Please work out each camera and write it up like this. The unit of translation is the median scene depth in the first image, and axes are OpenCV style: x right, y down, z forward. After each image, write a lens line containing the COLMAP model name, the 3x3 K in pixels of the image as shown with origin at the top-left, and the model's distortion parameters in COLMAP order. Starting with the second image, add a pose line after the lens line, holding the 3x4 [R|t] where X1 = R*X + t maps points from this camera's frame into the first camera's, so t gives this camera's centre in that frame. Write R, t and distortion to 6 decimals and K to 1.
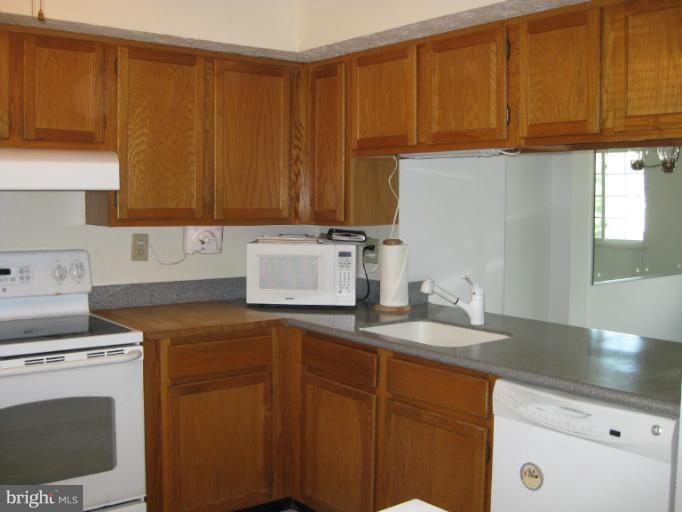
lens RADIAL K [[750.9, 0, 341.0], [0, 750.9, 256.0], [0, 0, 1]] dist [-0.138289, 0.064380]
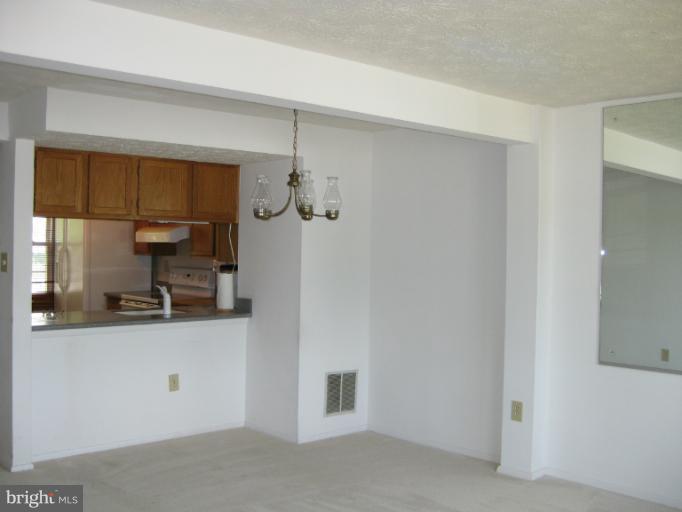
lens RADIAL K [[750.9, 0, 341.0], [0, 750.9, 256.0], [0, 0, 1]] dist [-0.138289, 0.064380]
pose [[0.072861, 0.003346, -0.997337, 2.103277], [-0.088526, 0.996069, -0.003125, -0.082024], [0.993405, 0.088518, 0.072870, 1.314511]]
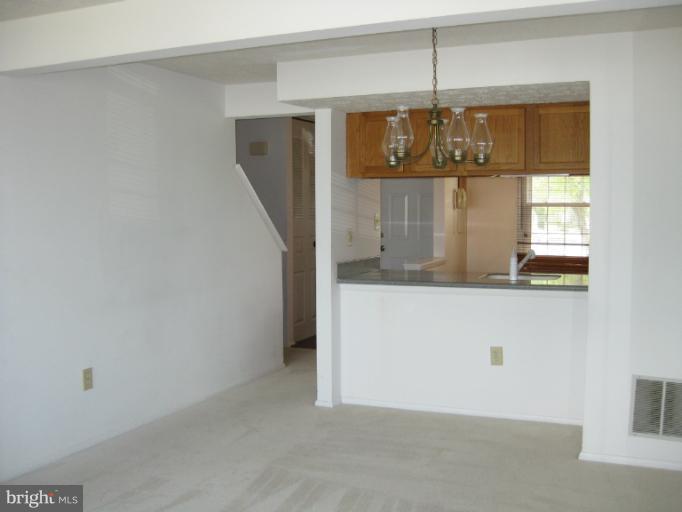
lens RADIAL K [[750.9, 0, 341.0], [0, 750.9, 256.0], [0, 0, 1]] dist [-0.138289, 0.064380]
pose [[-0.881590, 0.025608, -0.471320, 1.323473], [-0.037507, 0.991569, 0.124030, -0.148890], [0.470523, 0.127021, -0.873197, 2.302107]]
